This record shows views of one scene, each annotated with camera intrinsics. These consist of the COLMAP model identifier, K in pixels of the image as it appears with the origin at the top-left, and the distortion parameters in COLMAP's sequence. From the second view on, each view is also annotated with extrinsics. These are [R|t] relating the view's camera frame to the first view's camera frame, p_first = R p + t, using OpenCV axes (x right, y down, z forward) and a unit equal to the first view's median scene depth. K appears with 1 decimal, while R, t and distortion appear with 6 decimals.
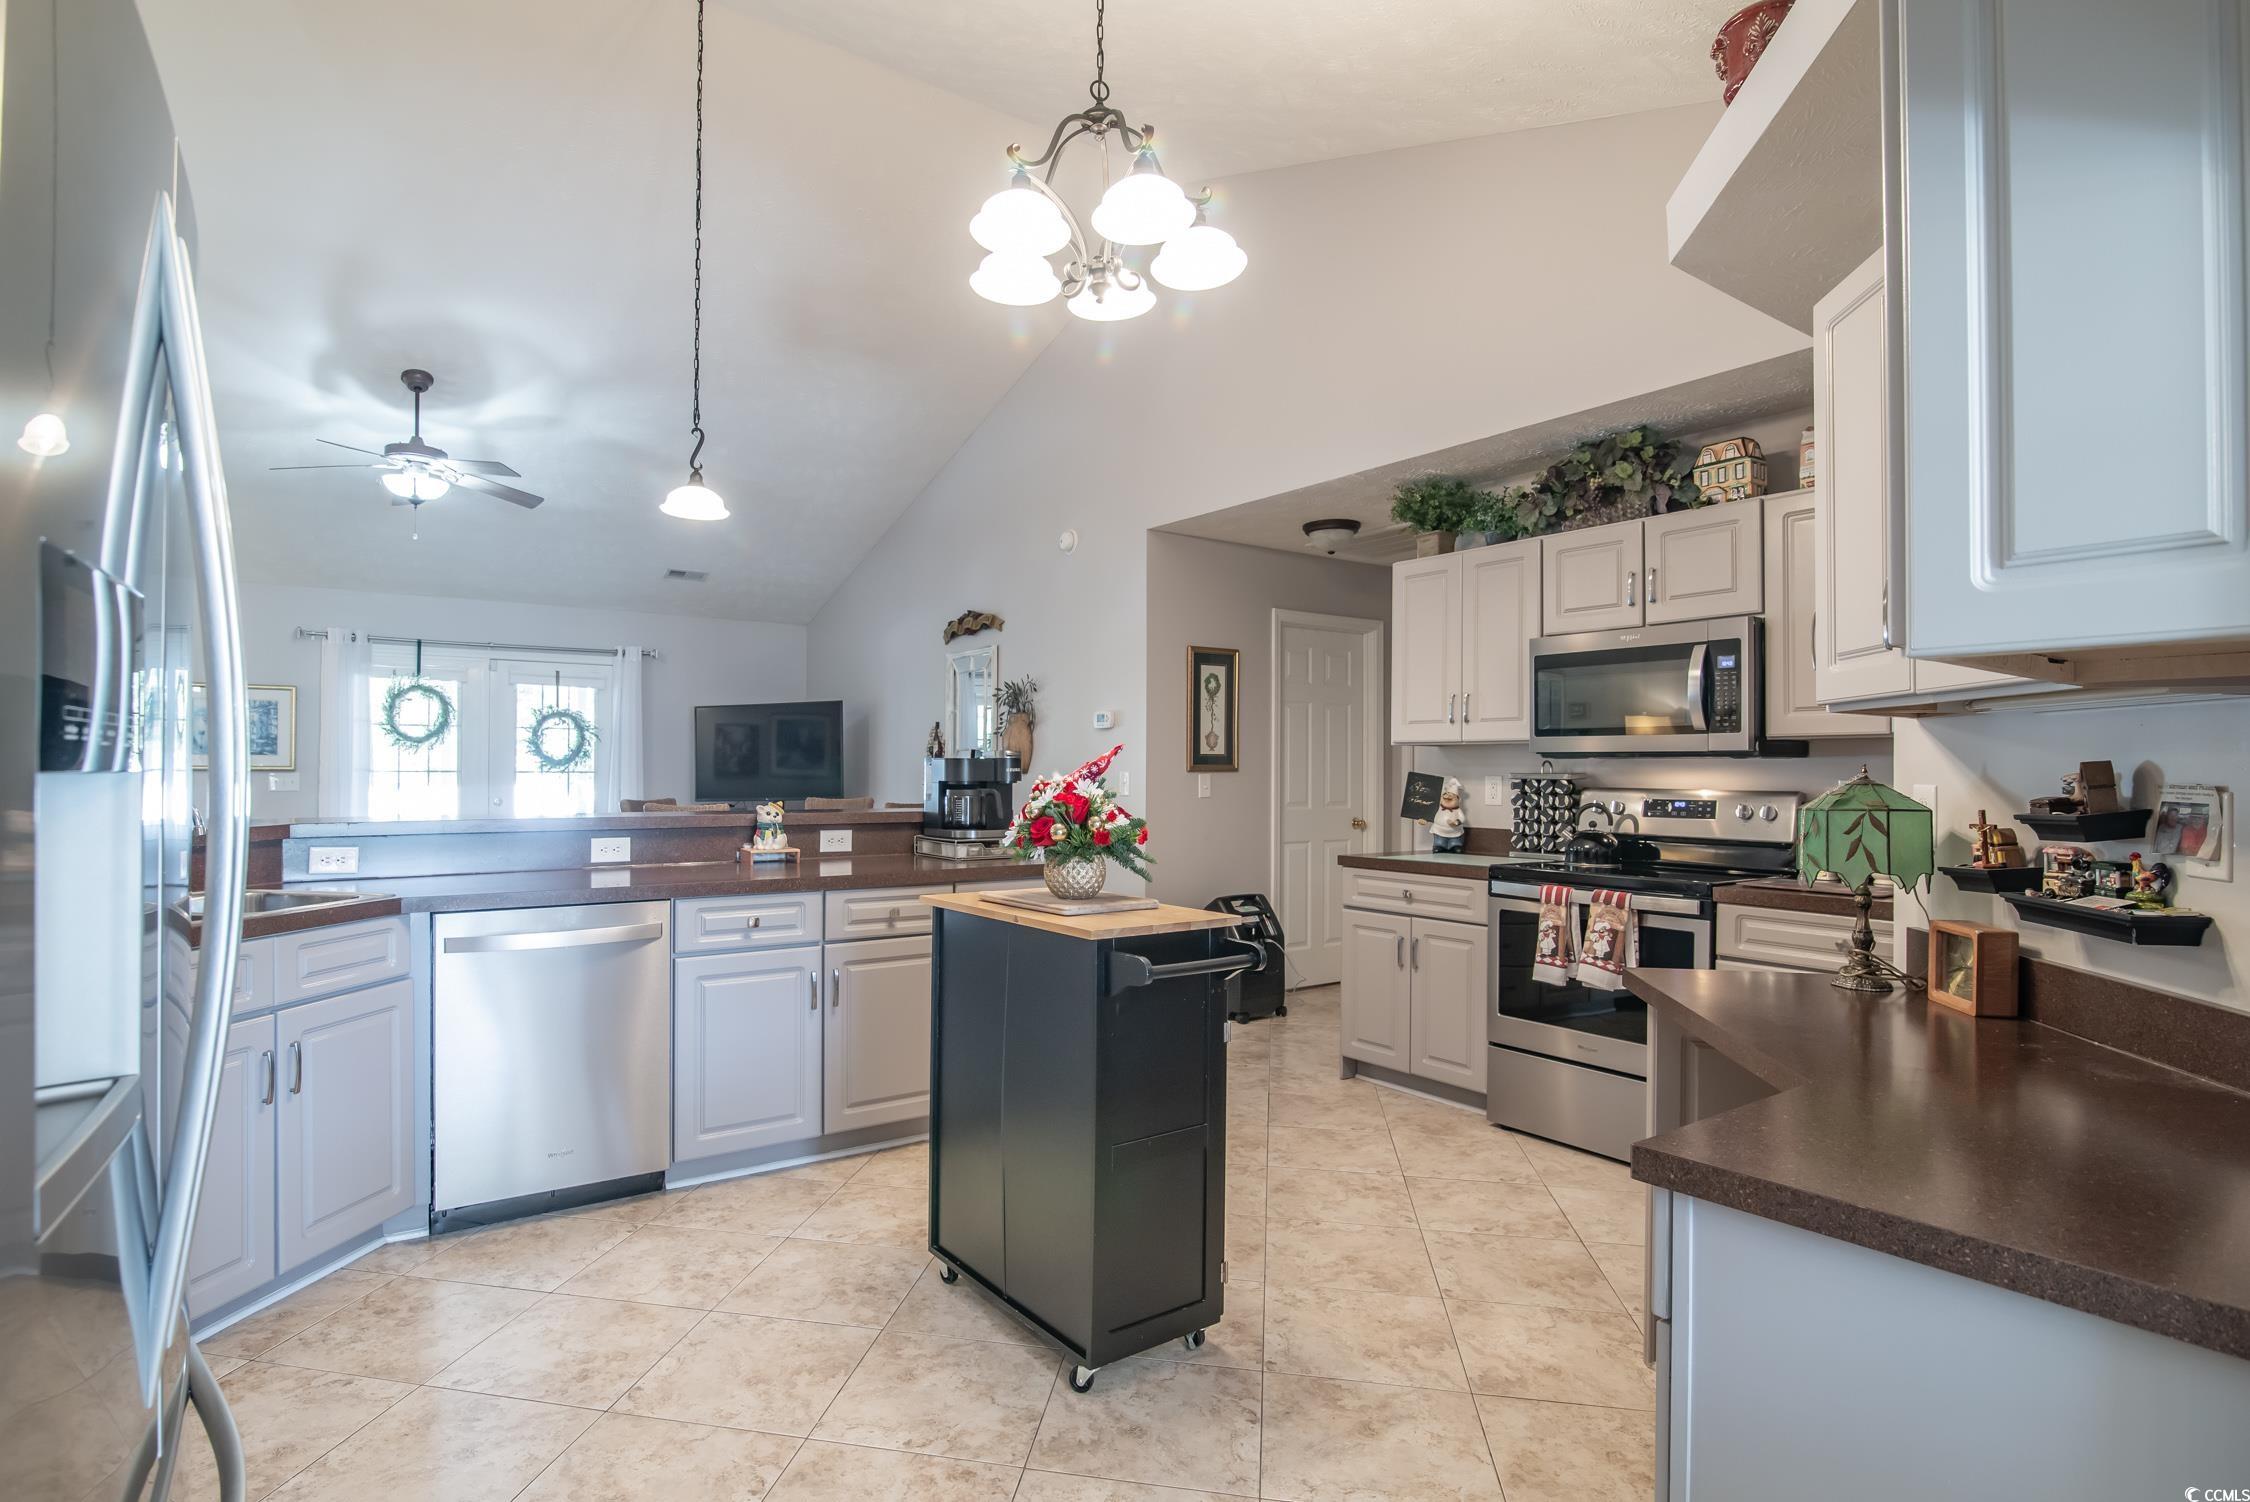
lens RADIAL K [[1120.3, 0, 1056.8], [0, 1120.3, 750.1], [0, 0, 1]] dist [-0.006550, -0.000075]
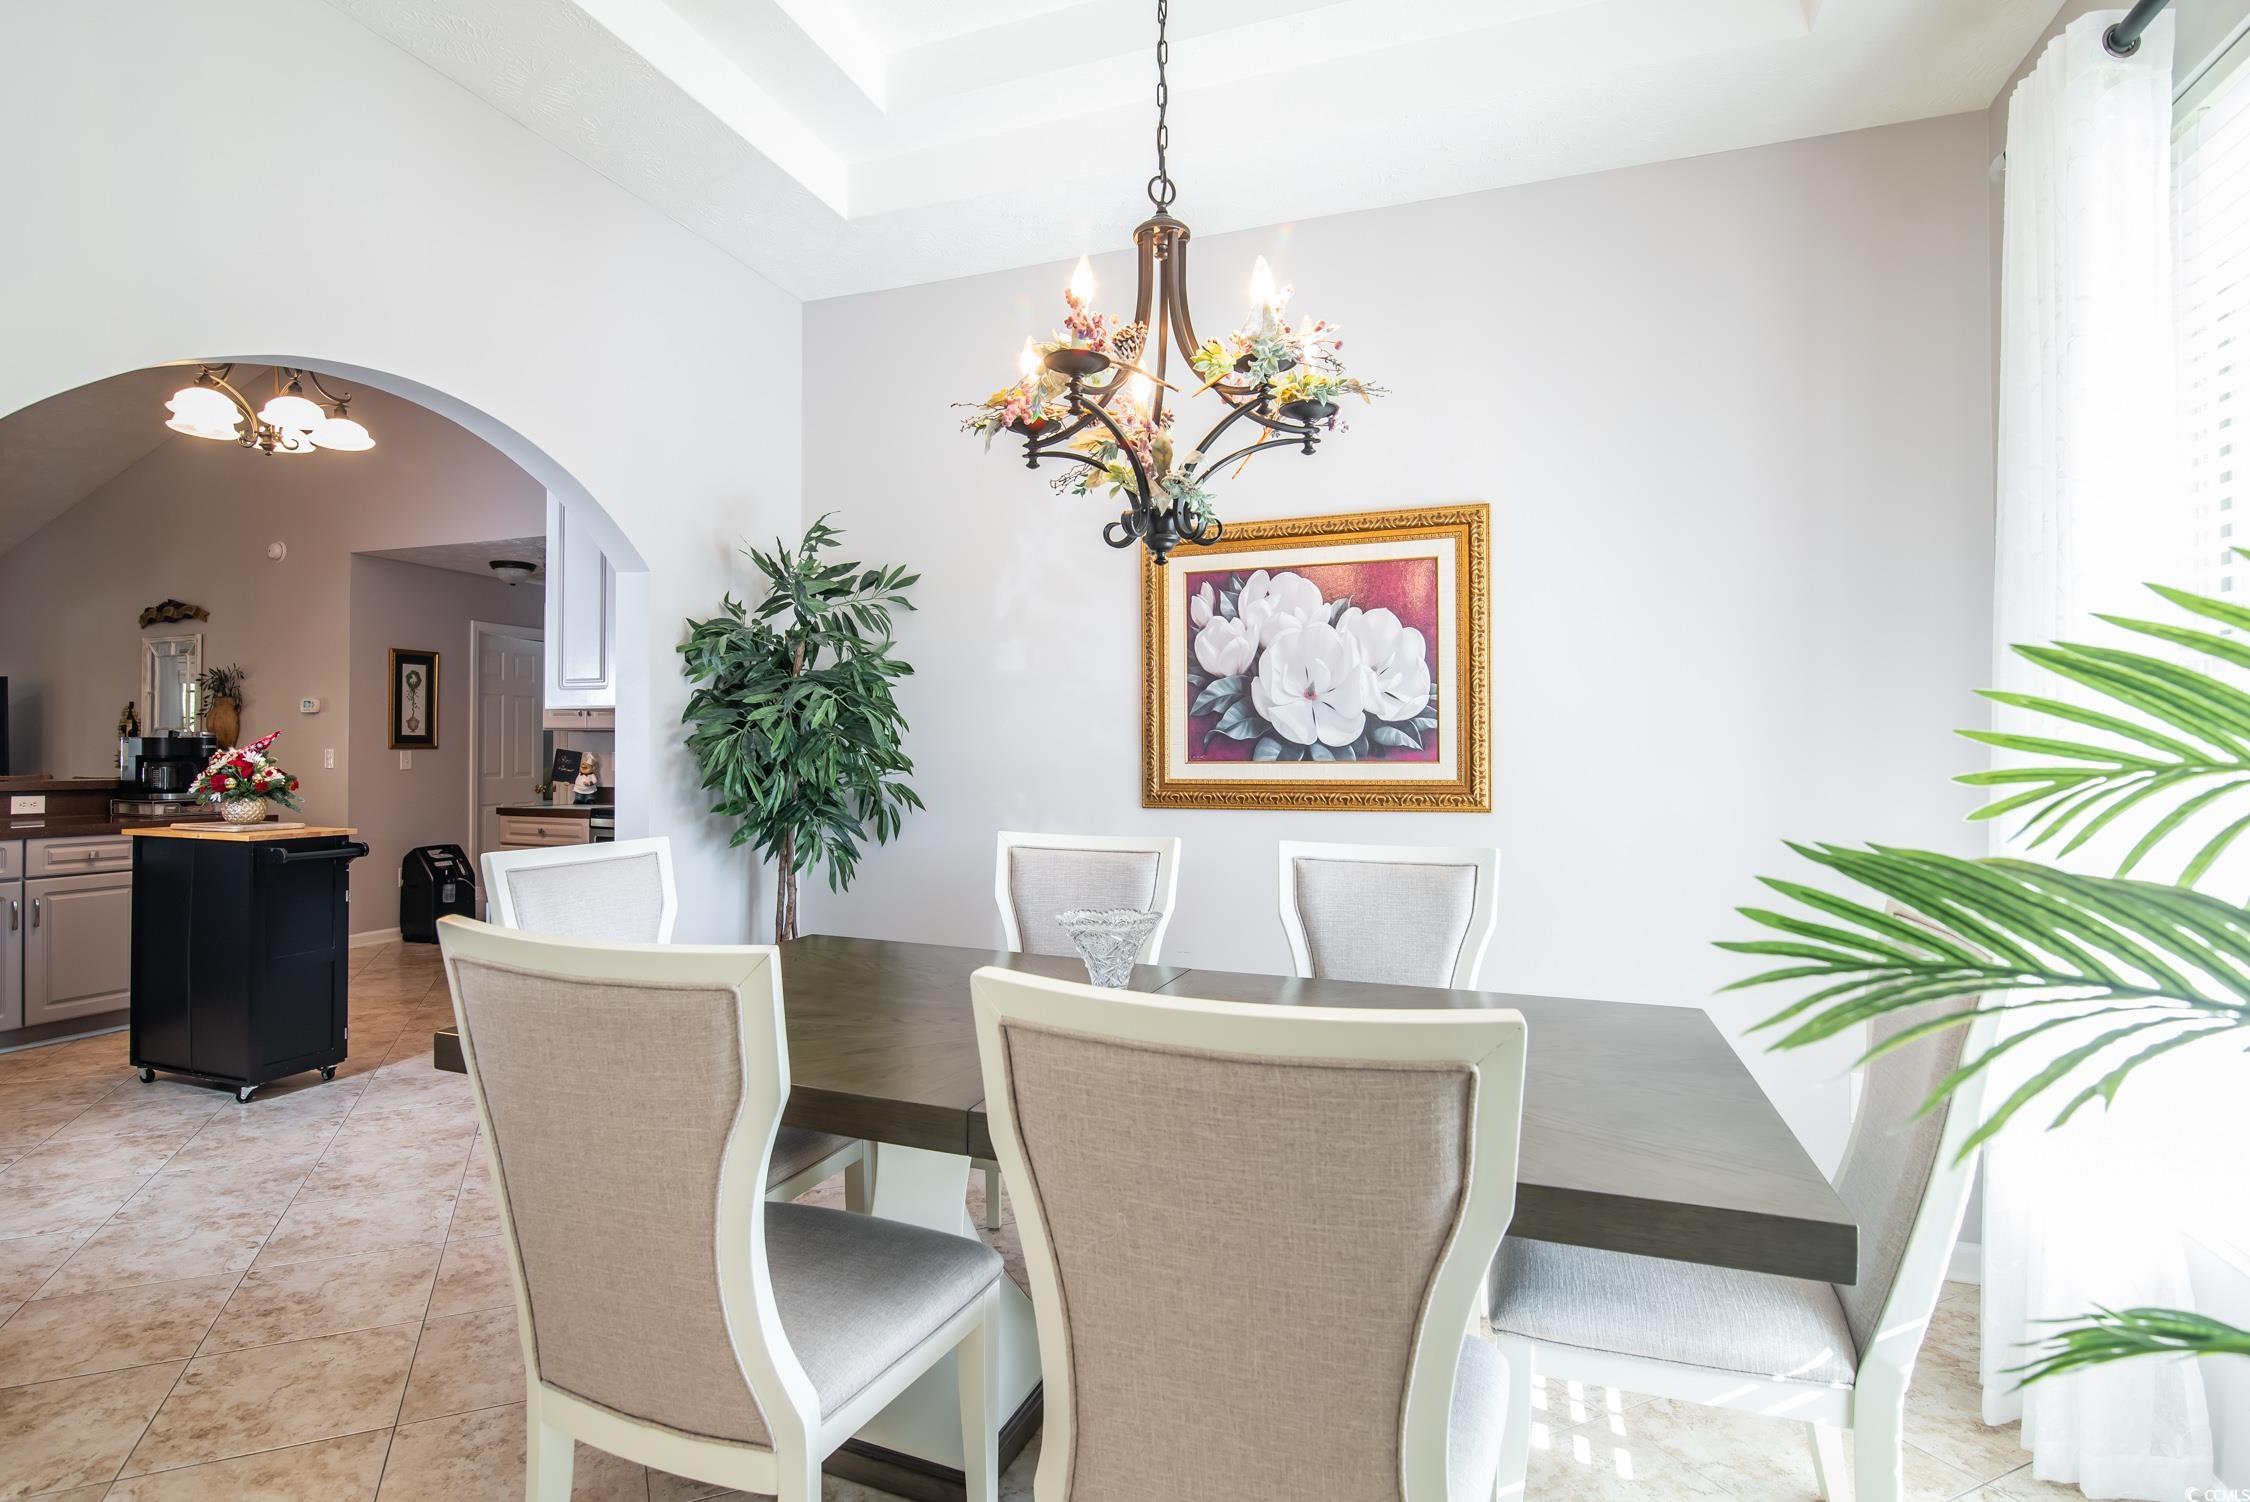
lens RADIAL K [[1120.3, 0, 1056.8], [0, 1120.3, 750.1], [0, 0, 1]] dist [-0.006550, -0.000075]
pose [[0.831277, 0.000157, 0.555859, 0.057505], [-0.010081, 0.999840, 0.014794, -0.007320], [-0.555768, -0.017902, 0.831145, -0.608967]]
